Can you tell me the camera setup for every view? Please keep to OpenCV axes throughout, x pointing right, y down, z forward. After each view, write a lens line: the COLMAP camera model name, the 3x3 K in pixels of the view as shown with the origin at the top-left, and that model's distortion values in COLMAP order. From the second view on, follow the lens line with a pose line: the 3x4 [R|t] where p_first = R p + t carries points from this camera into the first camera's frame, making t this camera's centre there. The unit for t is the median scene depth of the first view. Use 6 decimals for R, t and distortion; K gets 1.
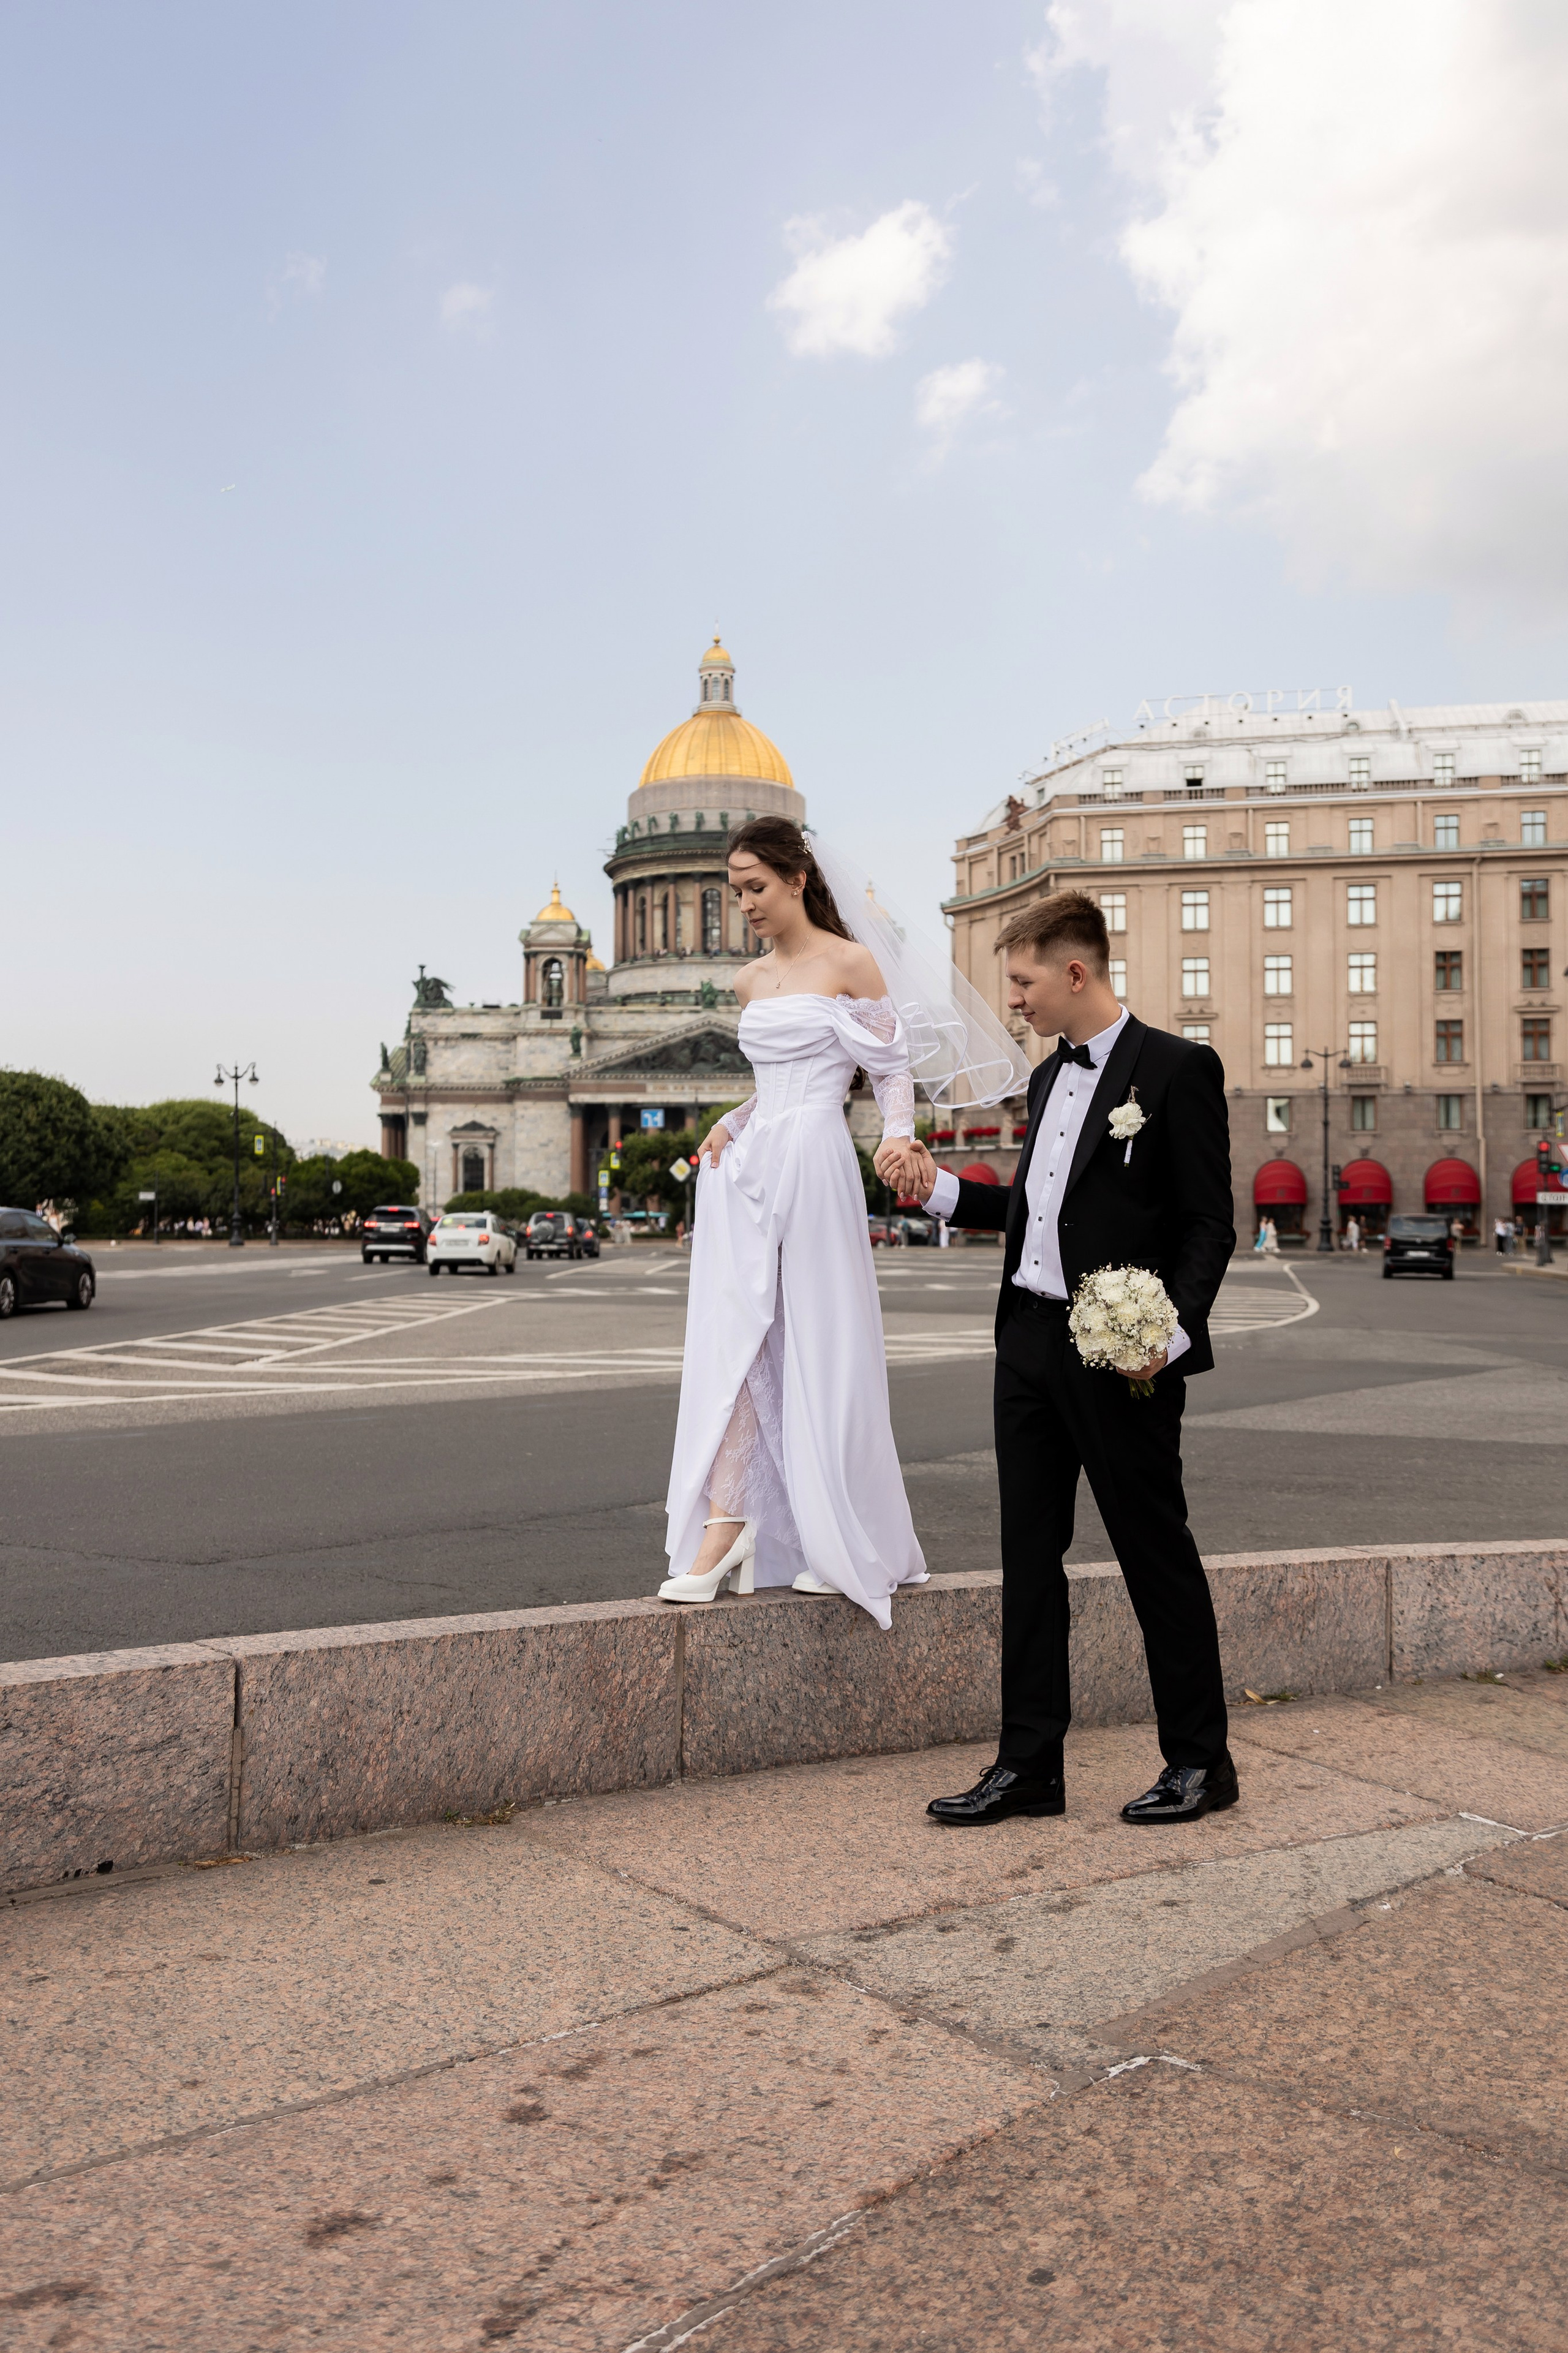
lens RADIAL K [[1948.6, 0, 790.1], [0, 1948.6, 1185.2], [0, 0, 1]] dist [-0.002349, -0.001571]
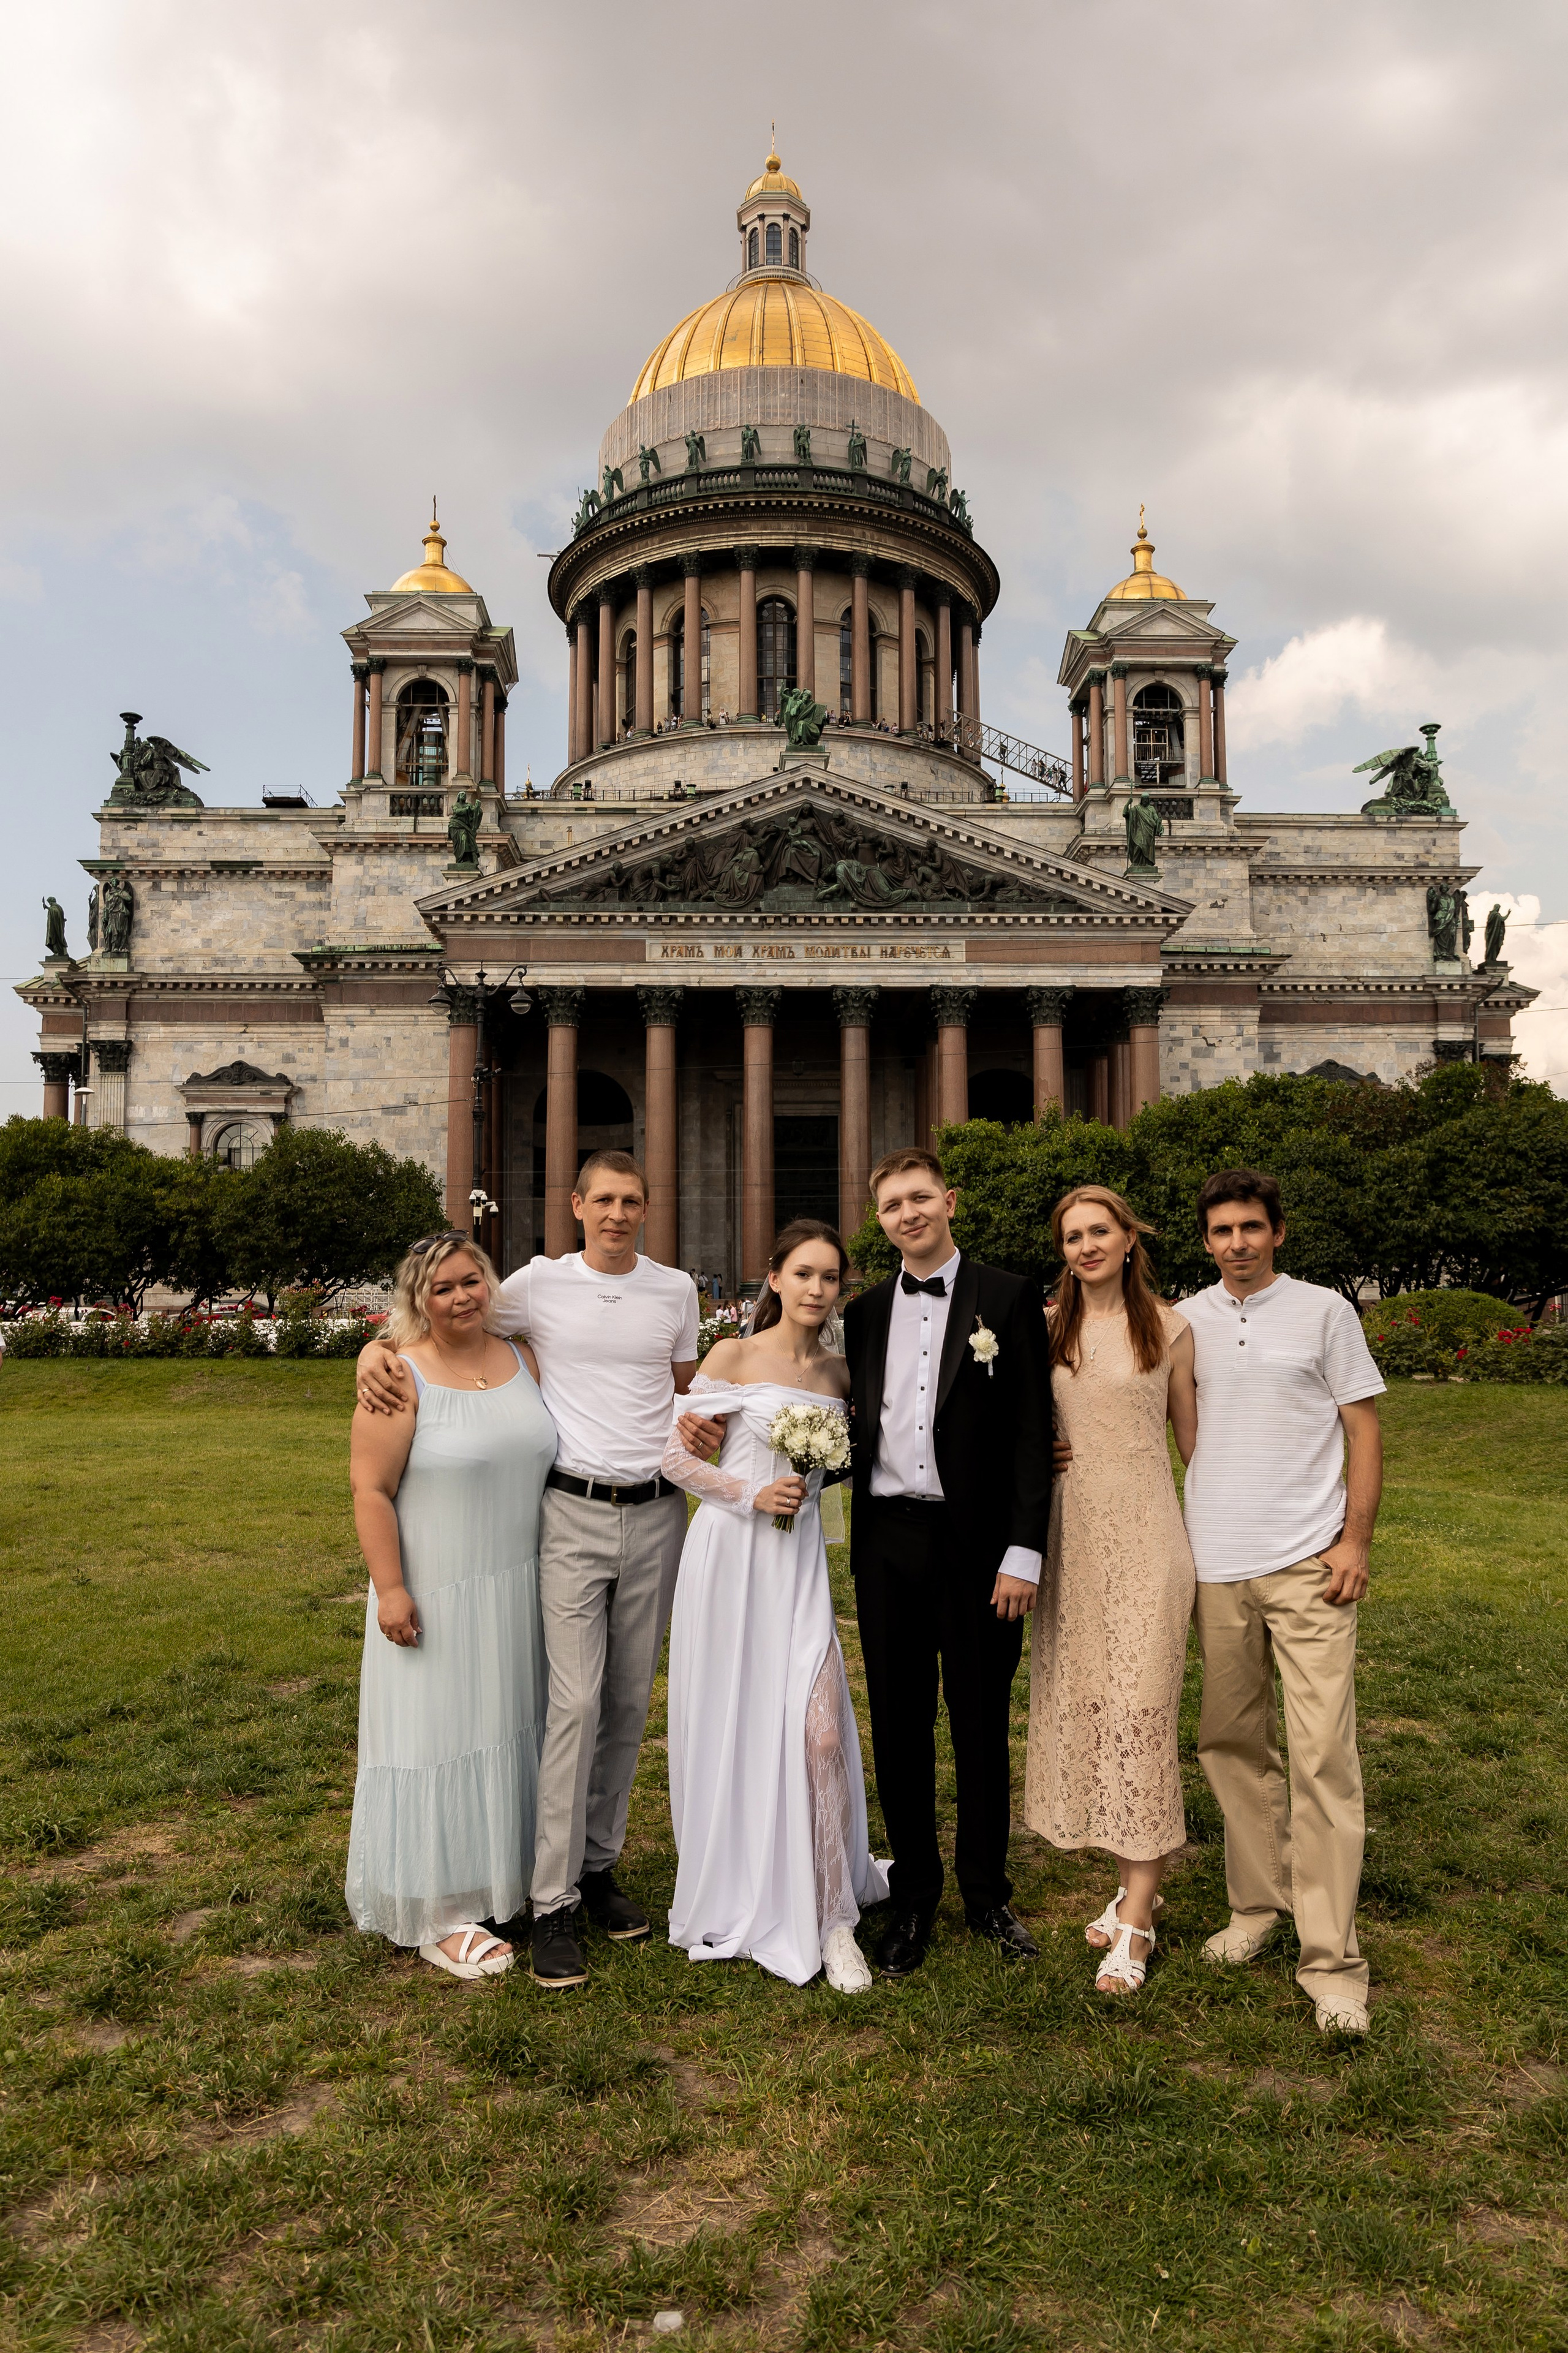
lens RADIAL K [[1674.7, 0, 784.0], [0, 1674.7, 1176.5], [0, 0, 1]] dist [-0.016366, 0.009981]
pose [[0.999610, -0.001657, 0.027875, -0.049399], [0.003100, 0.998651, -0.051823, 0.011411], [-0.027752, 0.051889, 0.998267, 0.595935]]
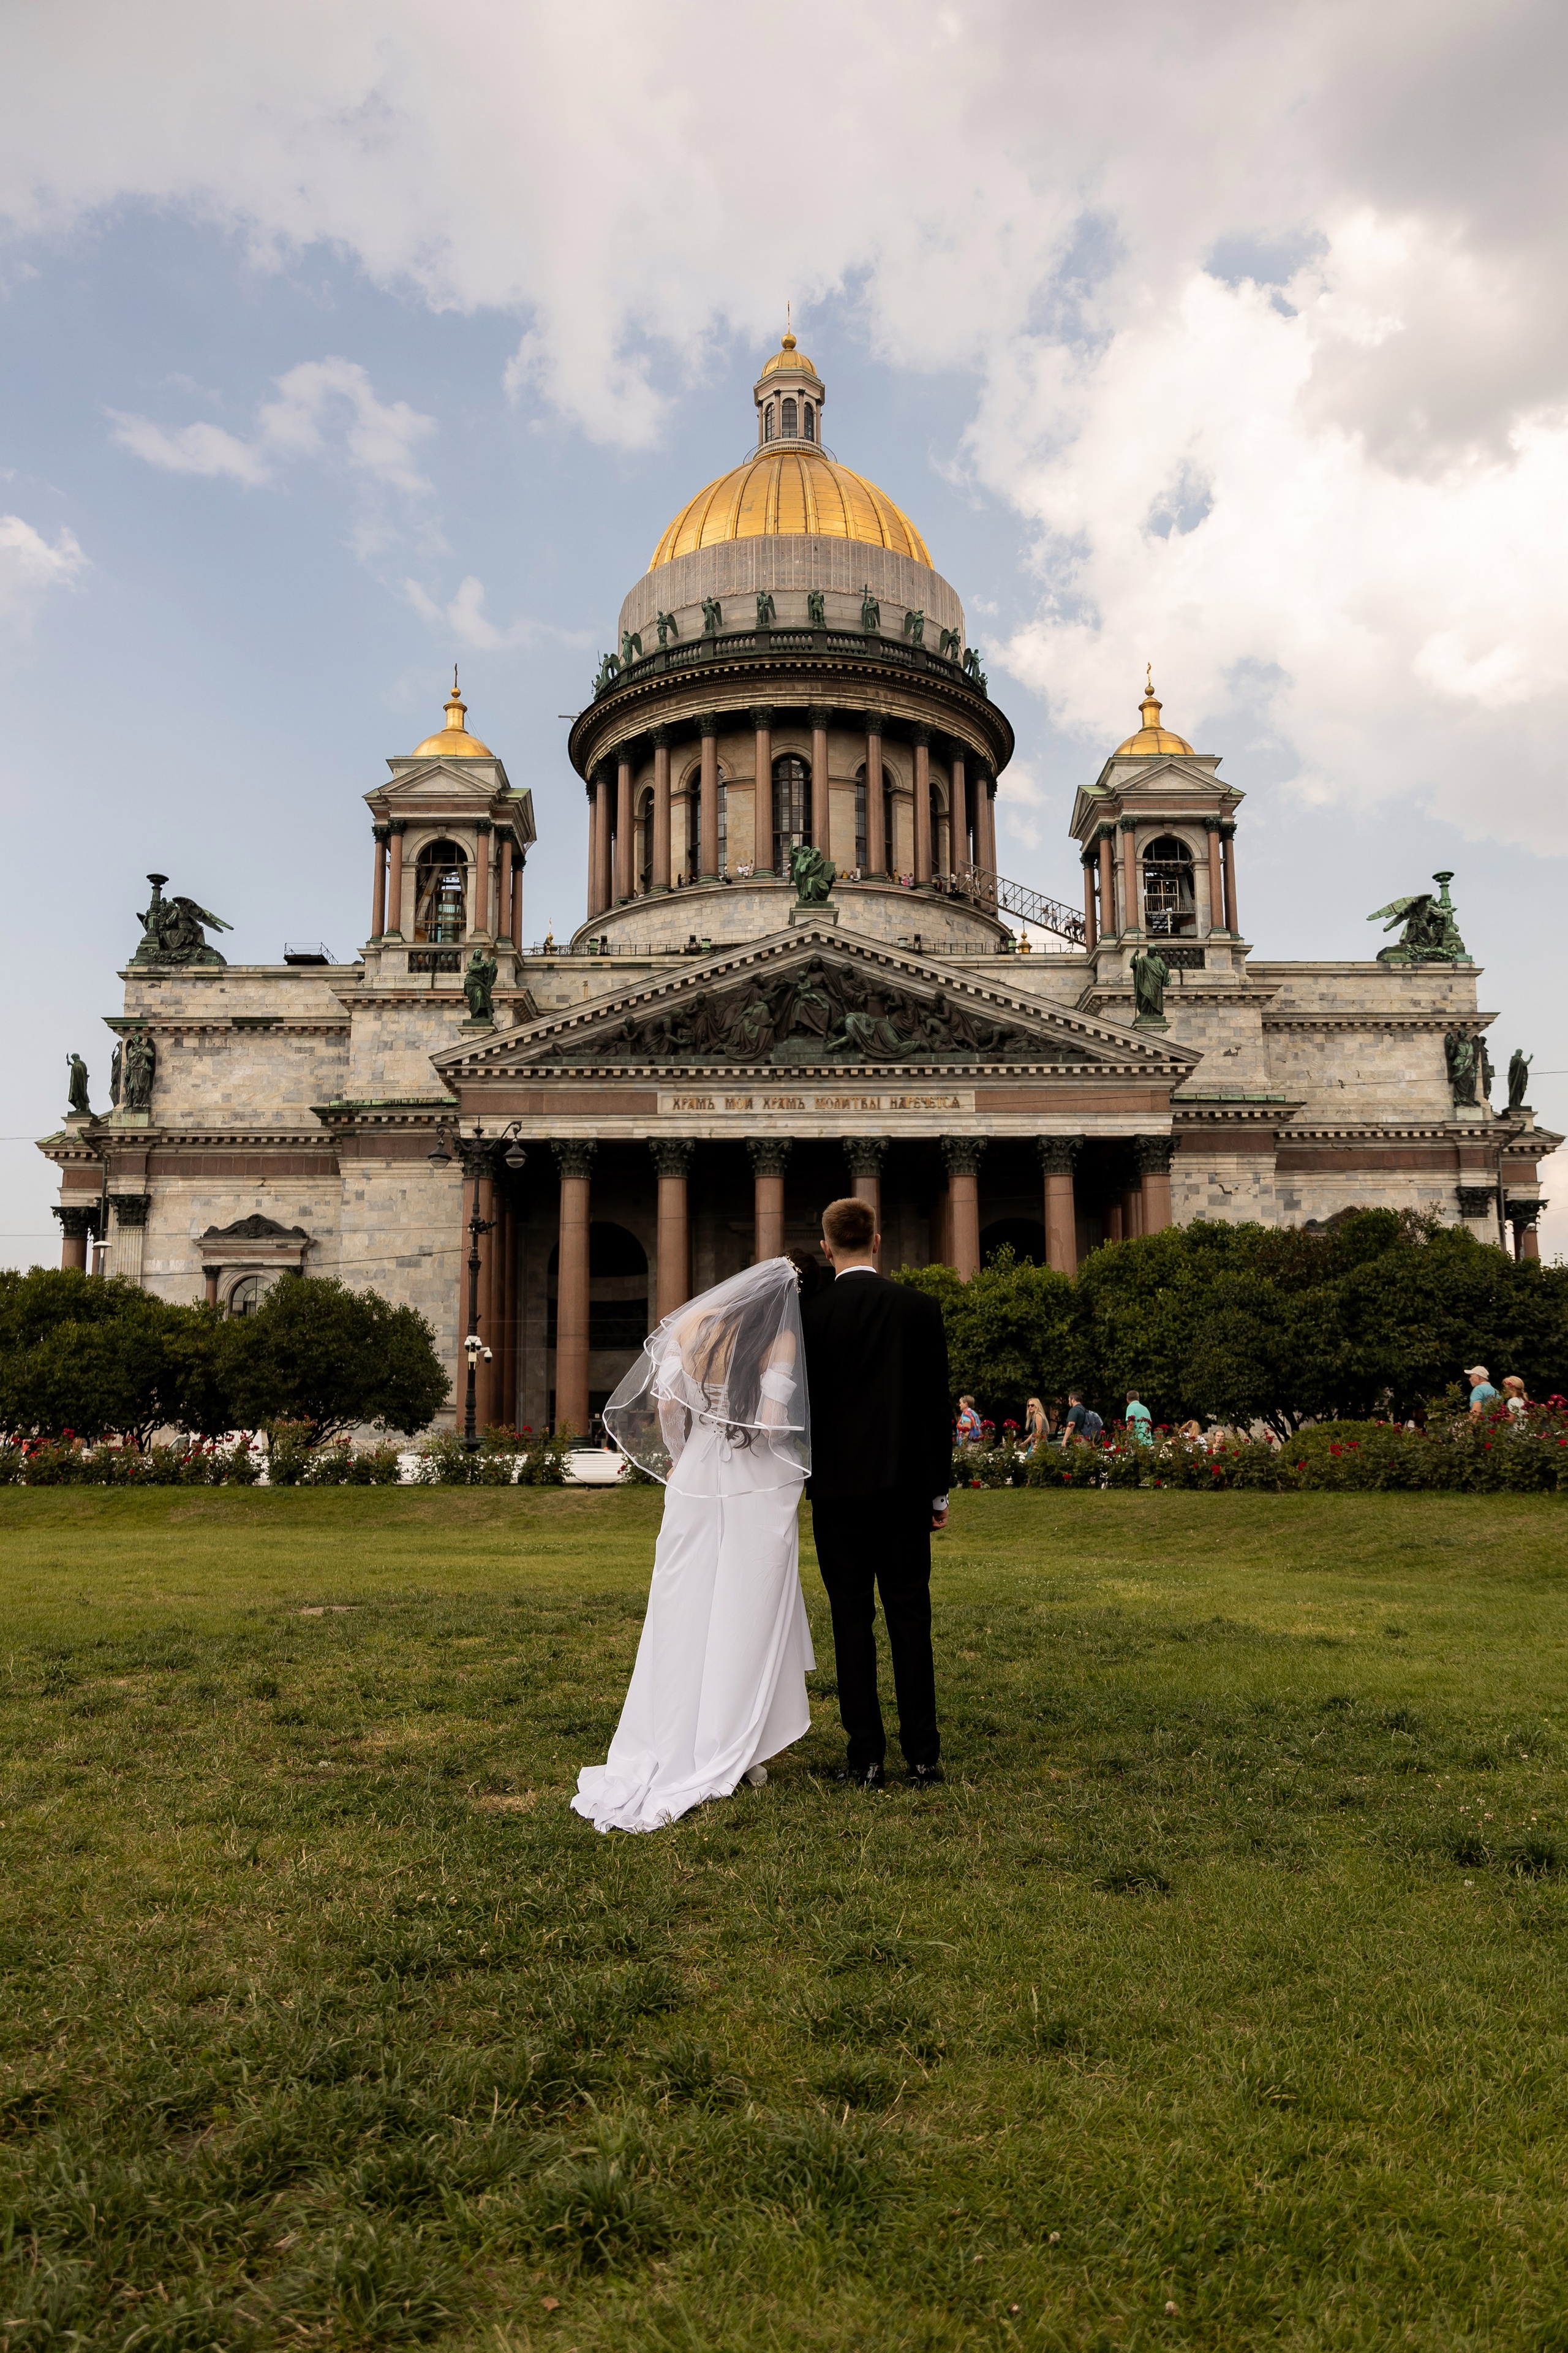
lens RADIAL K [[1732.6, 0, 781.1], [0, 1732.6, 1191.8], [0, 0, 1]] dist [-0.009371, 0.000281]
pose [[0.999973, -0.005386, 0.005024, -0.045023], [0.006001, 0.991242, -0.131919, 0.012772], [-0.004270, 0.131946, 0.991248, 0.585221]]
